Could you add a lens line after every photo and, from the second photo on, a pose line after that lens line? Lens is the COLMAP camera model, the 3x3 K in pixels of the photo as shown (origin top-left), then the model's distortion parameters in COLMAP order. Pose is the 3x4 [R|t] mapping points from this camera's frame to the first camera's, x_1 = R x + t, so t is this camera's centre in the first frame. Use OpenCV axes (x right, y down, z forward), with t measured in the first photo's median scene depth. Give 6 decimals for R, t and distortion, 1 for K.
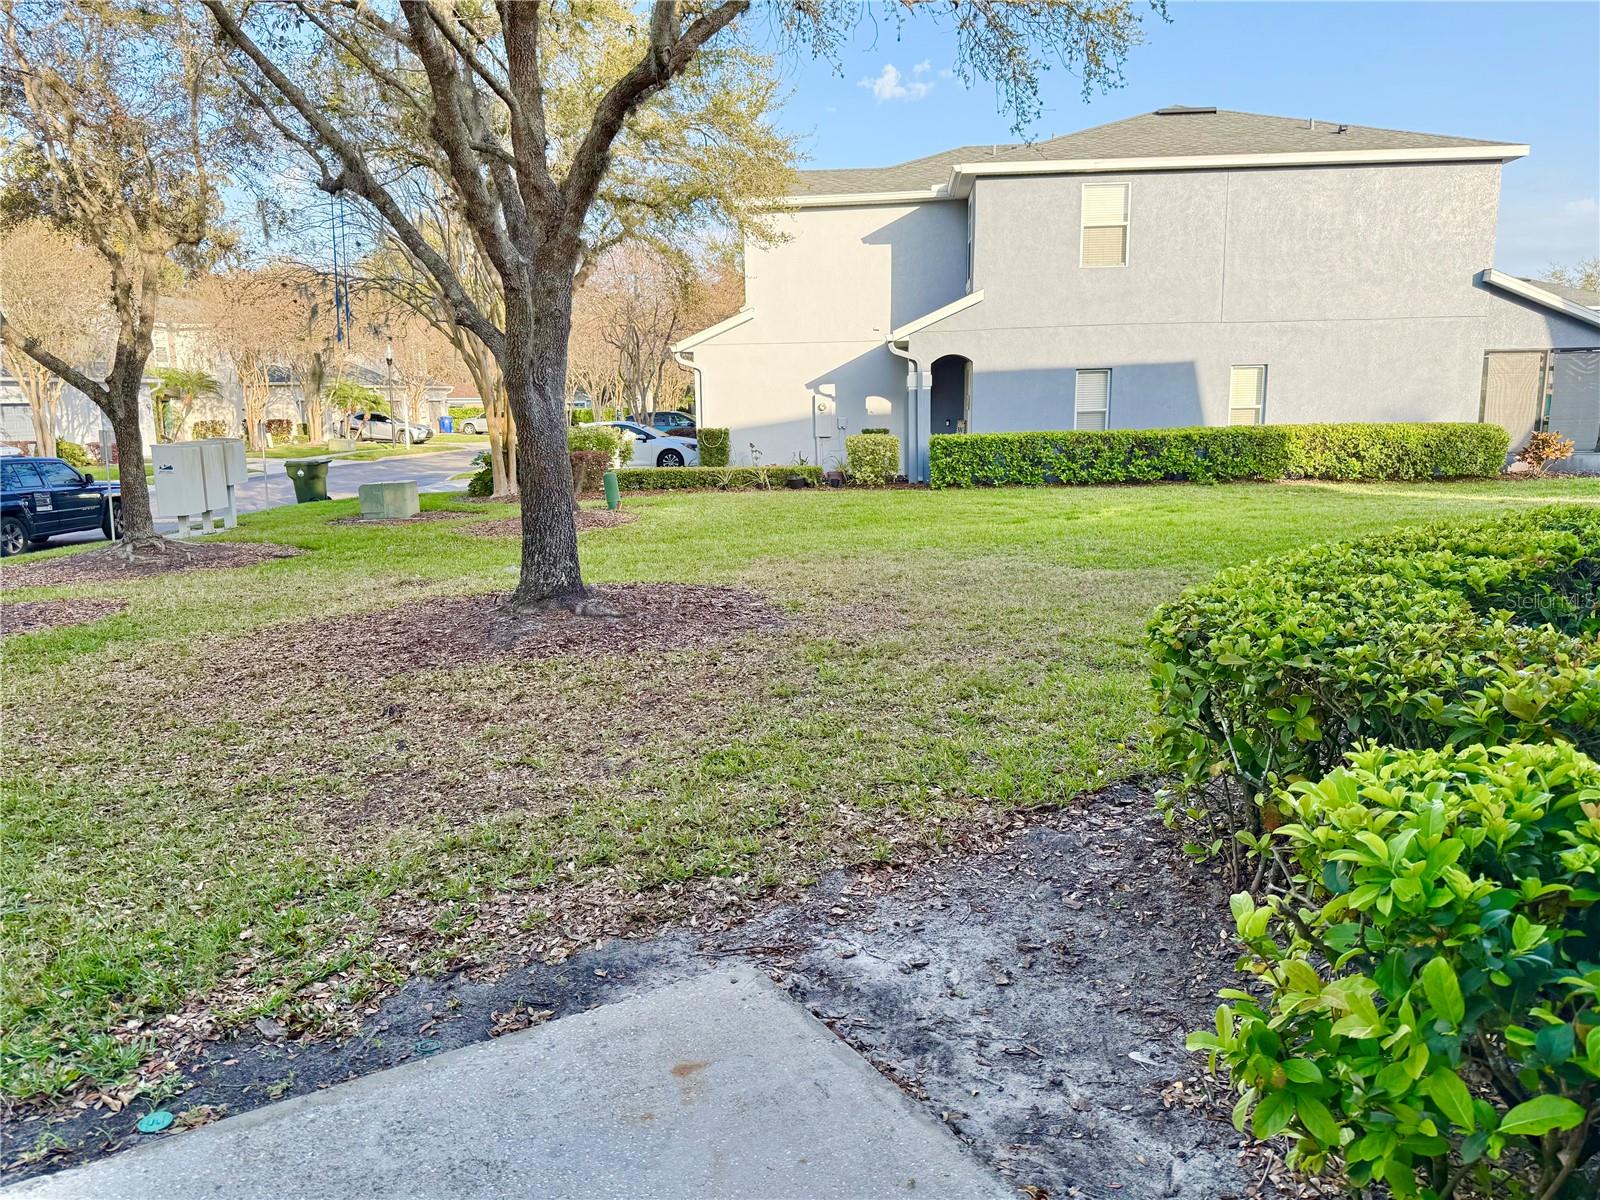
lens RADIAL K [[1119.3, 0, 800.7], [0, 1119.3, 636.1], [0, 0, 1]] dist [0.051882, -0.078571]
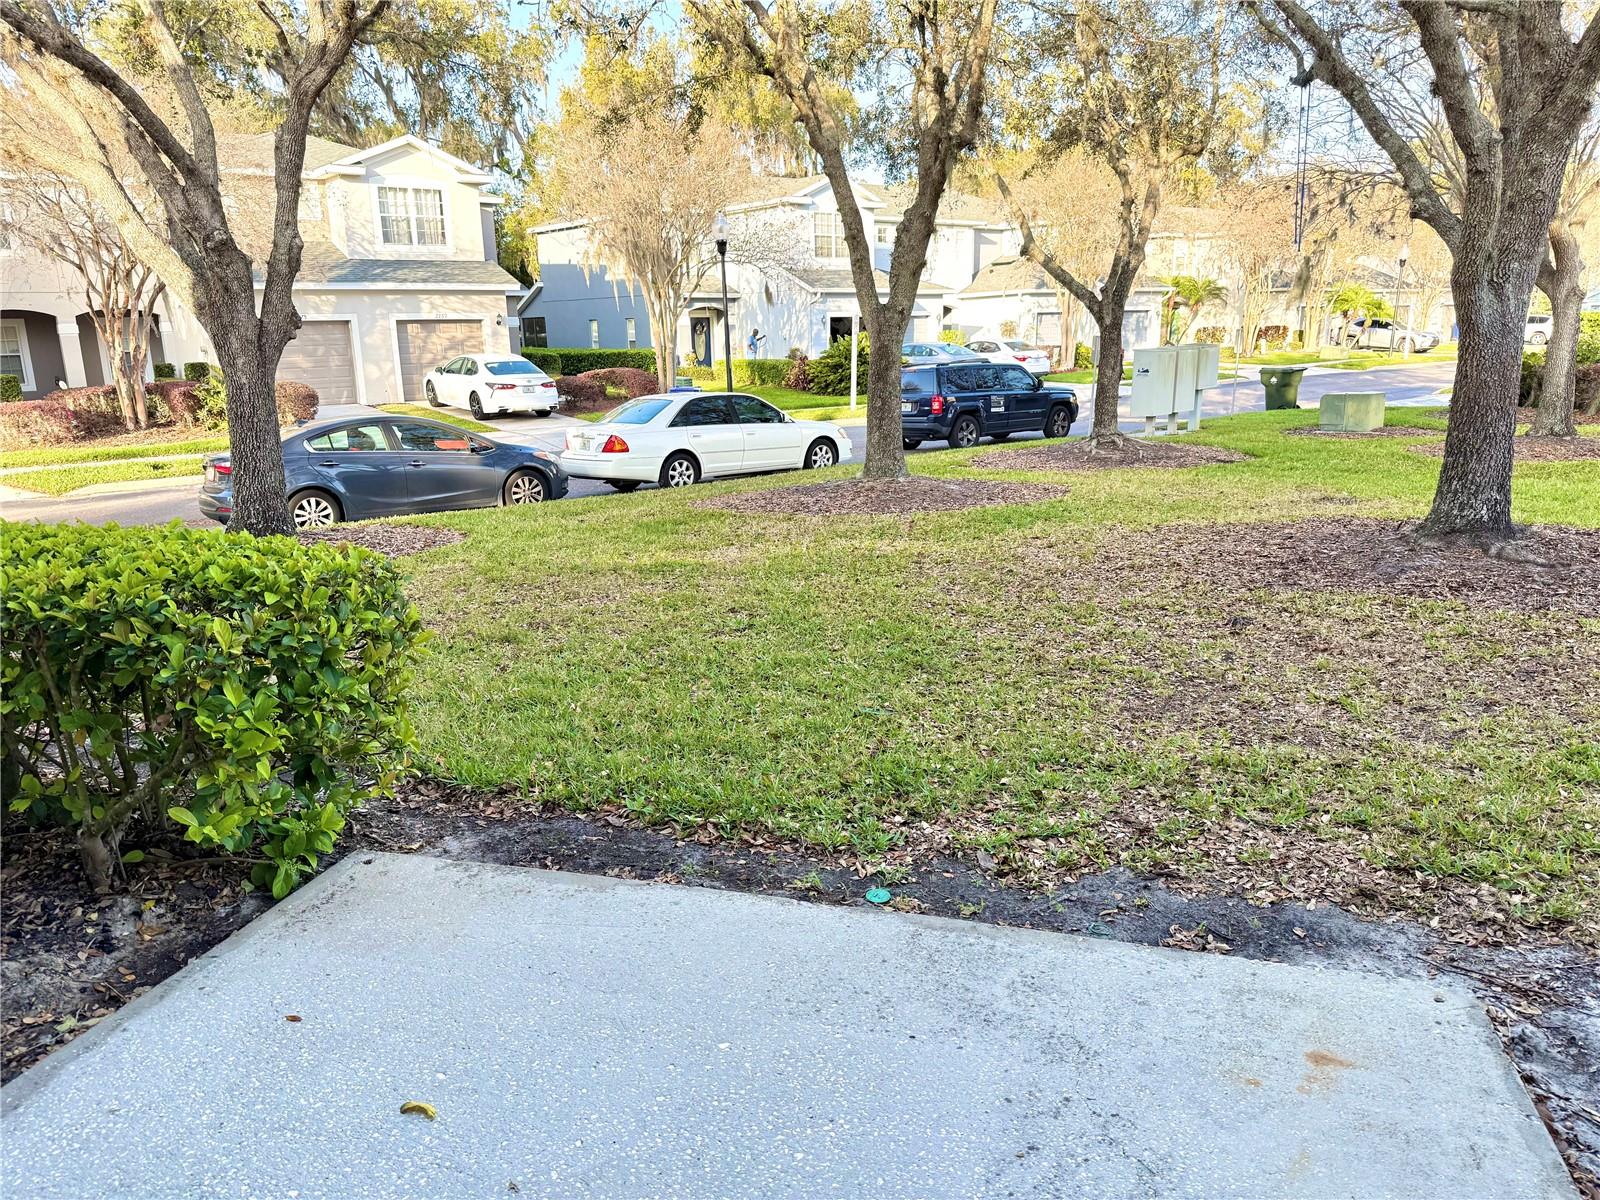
lens RADIAL K [[1119.0, 0, 799.5], [0, 1119.0, 649.7], [0, 0, 1]] dist [0.002867, -0.030689]
pose [[0.655472, 0.206847, -0.726341, 0.118818], [-0.139380, 0.978373, 0.152840, -0.008078], [0.742246, 0.001055, 0.670126, 0.053772]]
